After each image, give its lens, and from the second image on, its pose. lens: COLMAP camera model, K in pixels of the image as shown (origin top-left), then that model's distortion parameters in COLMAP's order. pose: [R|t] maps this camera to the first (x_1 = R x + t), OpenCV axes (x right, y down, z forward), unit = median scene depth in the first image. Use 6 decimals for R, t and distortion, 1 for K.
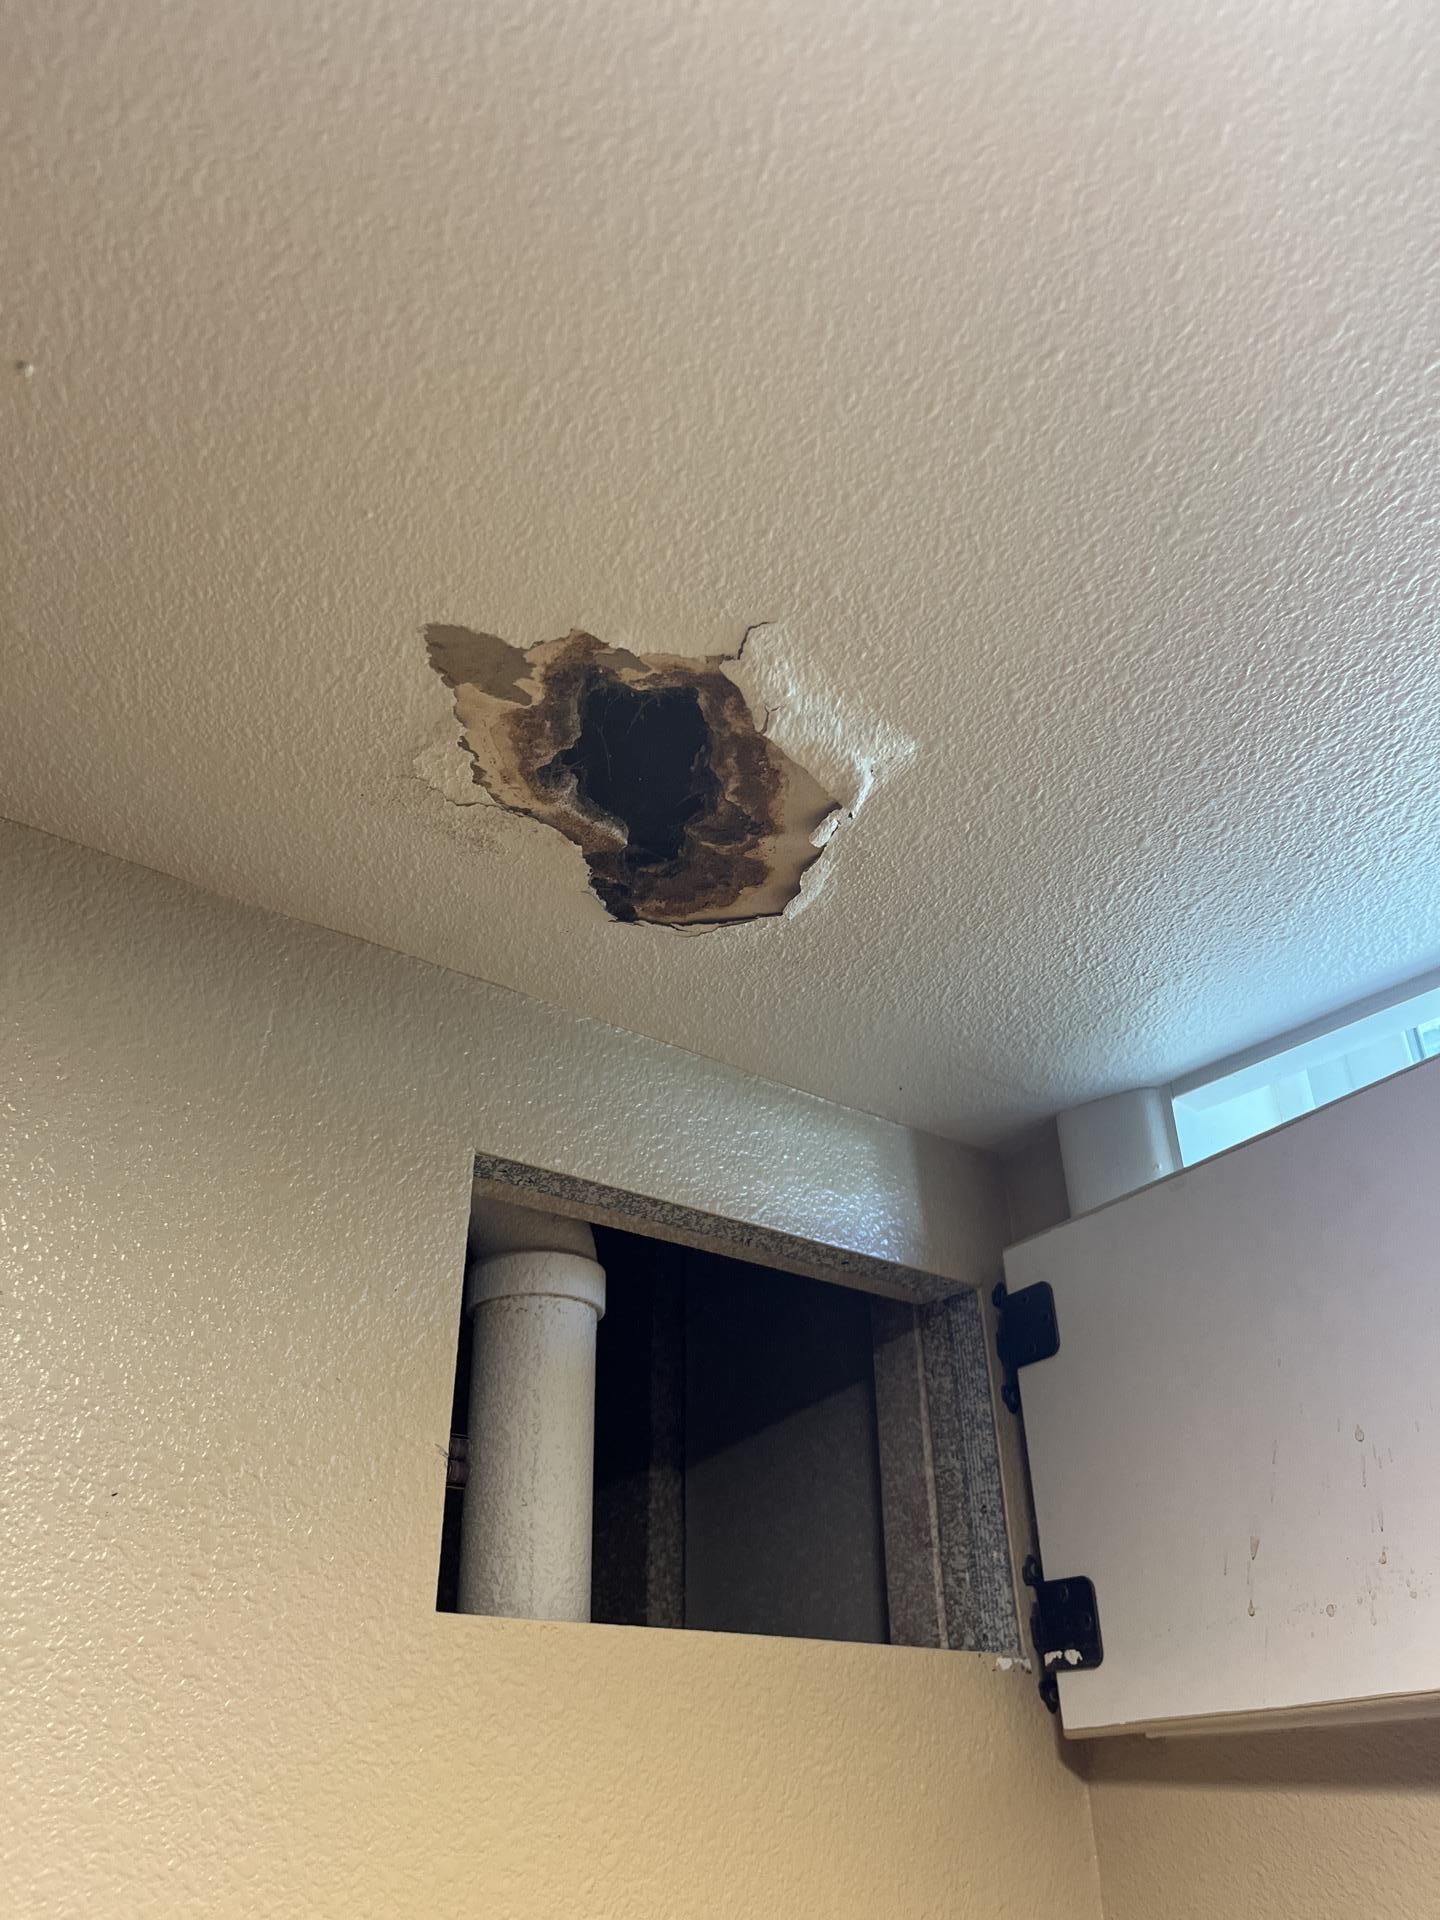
lens RADIAL K [[1447.2, 0, 720.0], [0, 1447.2, 960.0], [0, 0, 1]] dist [0.054413, -0.088173]
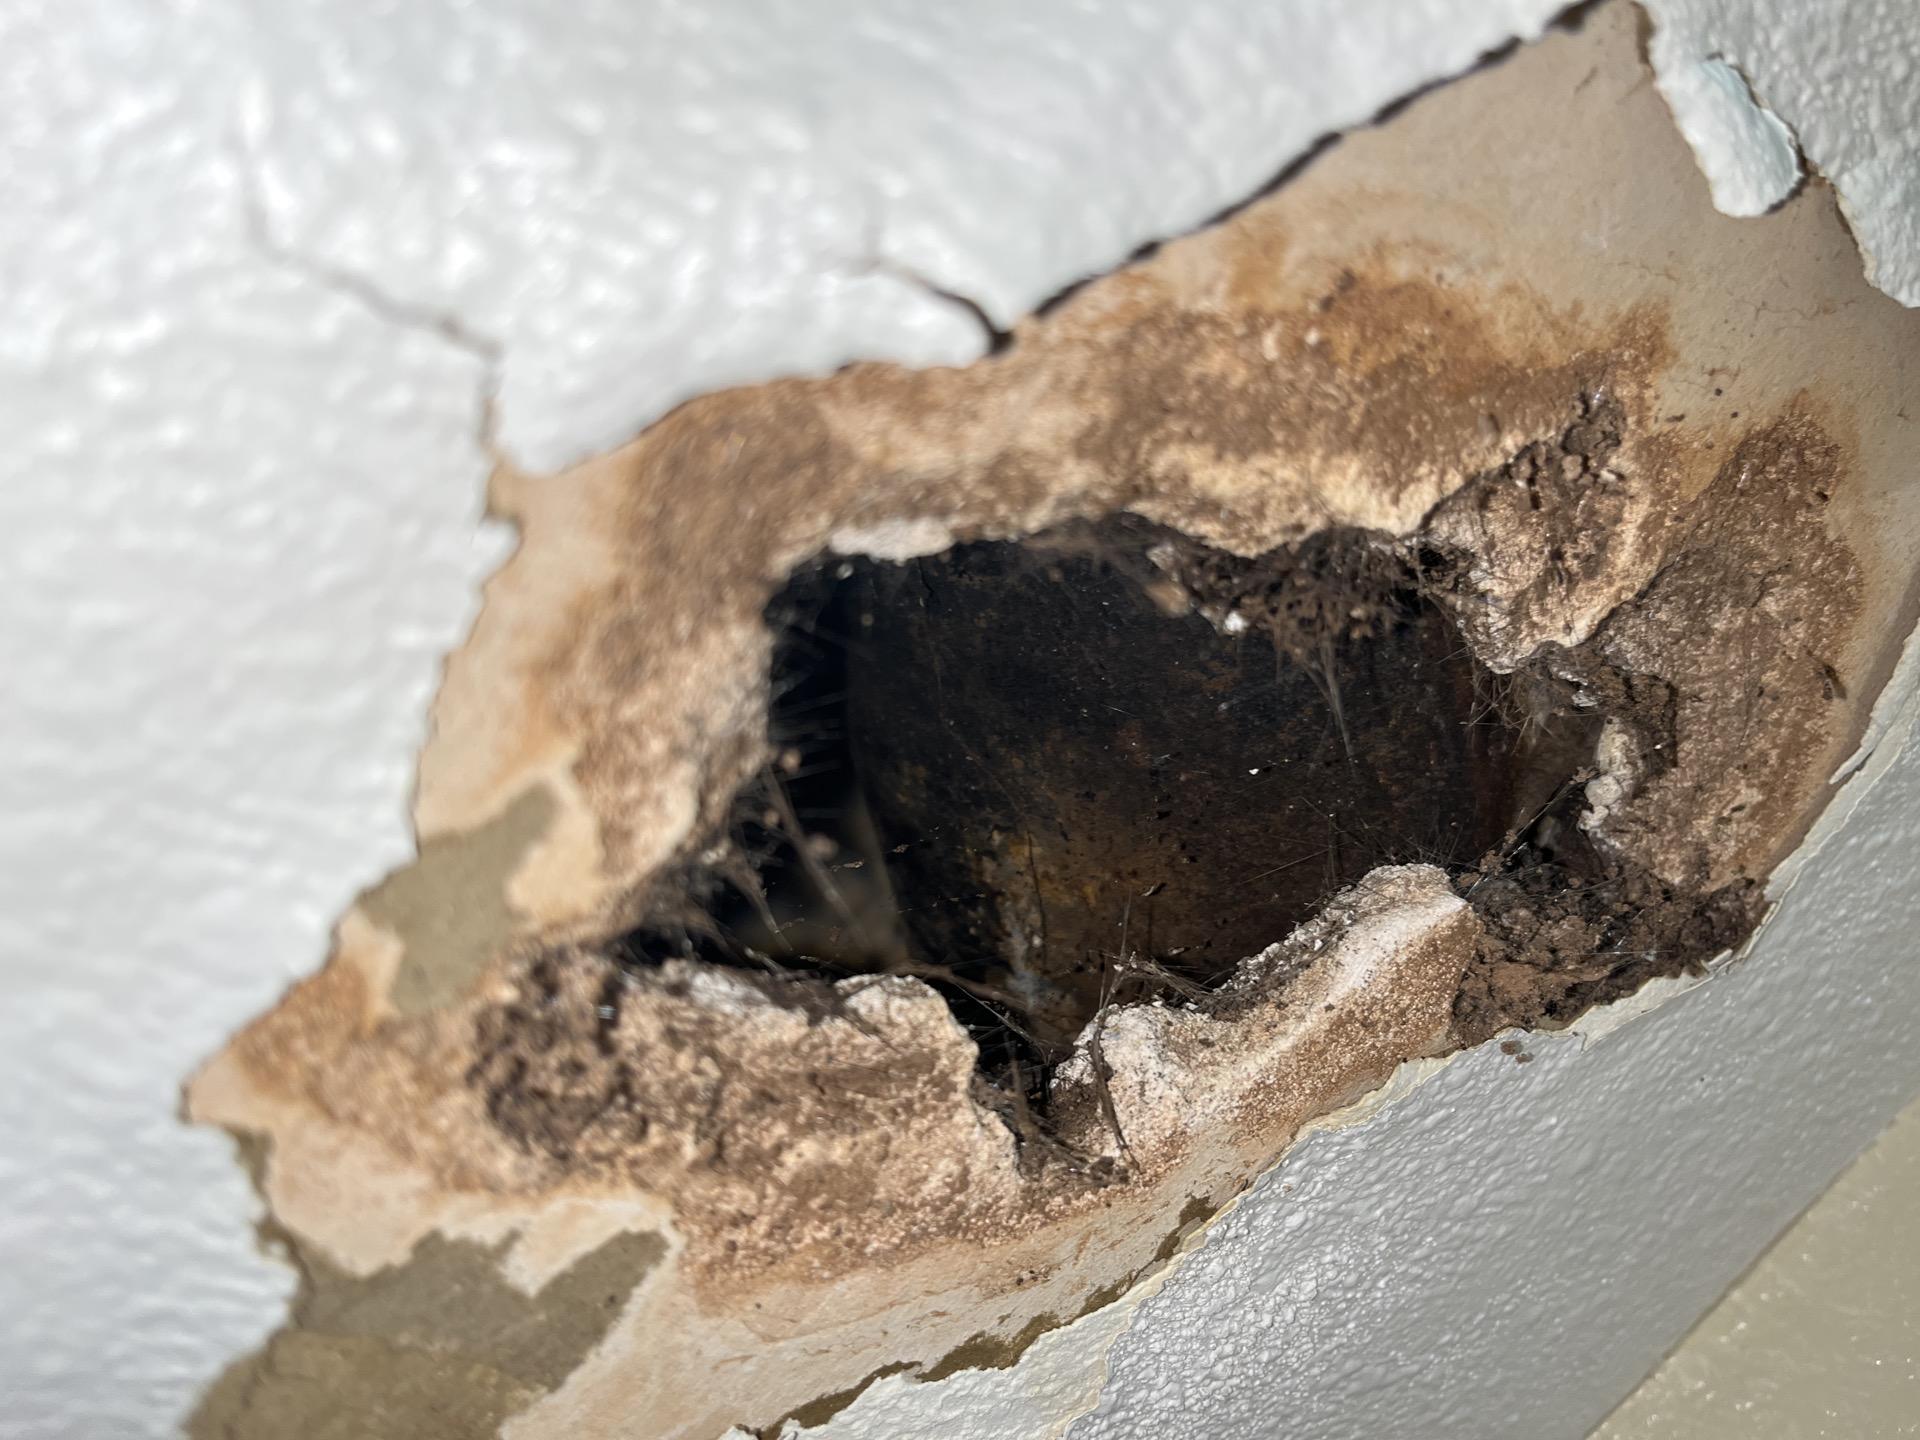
lens RADIAL K [[1447.2, 0, 960.0], [0, 1447.2, 720.0], [0, 0, 1]] dist [0.054413, -0.088173]
pose [[0.251995, -0.900760, -0.353738, 0.046717], [0.830975, 0.388748, -0.397940, -0.071416], [0.495963, -0.193668, 0.846471, 0.837378]]
